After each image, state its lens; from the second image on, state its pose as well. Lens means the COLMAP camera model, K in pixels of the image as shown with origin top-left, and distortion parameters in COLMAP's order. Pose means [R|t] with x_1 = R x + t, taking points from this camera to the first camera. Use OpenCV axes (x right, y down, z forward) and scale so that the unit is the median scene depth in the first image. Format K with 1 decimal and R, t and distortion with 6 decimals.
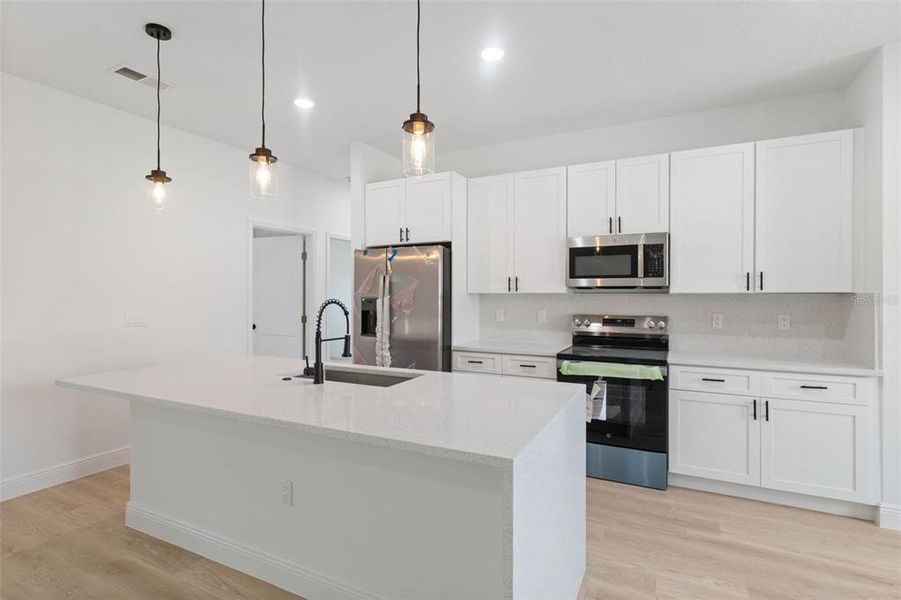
lens RADIAL K [[443.1, 0, 450.5], [0, 443.1, 300.0], [0, 0, 1]] dist [-0.001898, -0.000353]
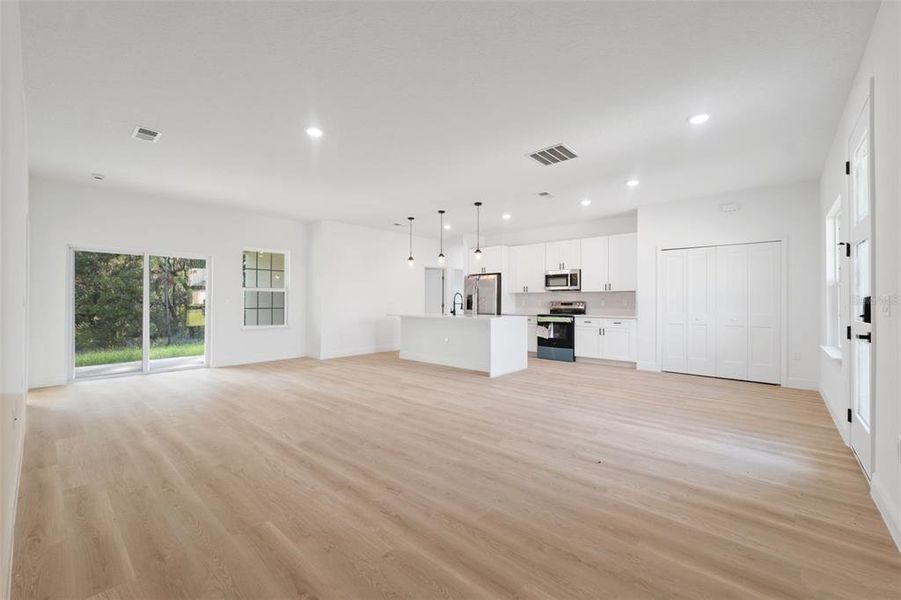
lens RADIAL K [[363.7, 0, 450.5], [0, 363.7, 300.0], [0, 0, 1]] dist [-0.000405, -0.000027]
pose [[0.968068, 0.002237, -0.250677, 0.280025], [-0.006835, 0.999824, -0.017475, 0.074179], [0.250594, 0.018630, 0.967913, -1.263909]]
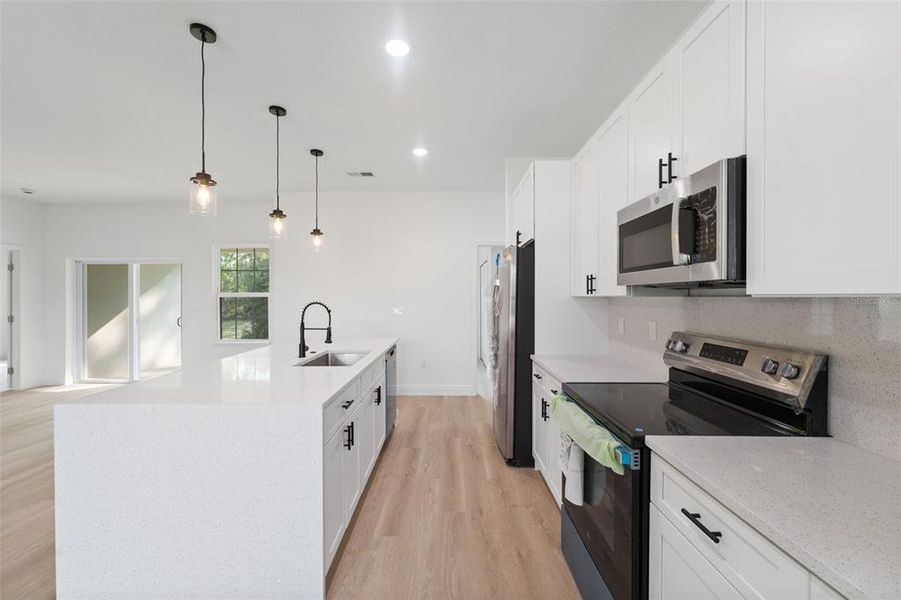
lens RADIAL K [[365.1, 0, 450.5], [0, 365.1, 300.0], [0, 0, 1]] dist [0.001084, 0.000078]
pose [[0.457794, 0.008677, -0.889016, 0.663043], [-0.012710, 0.999914, 0.003215, -0.009431], [0.888967, 0.009828, 0.457865, 0.572299]]
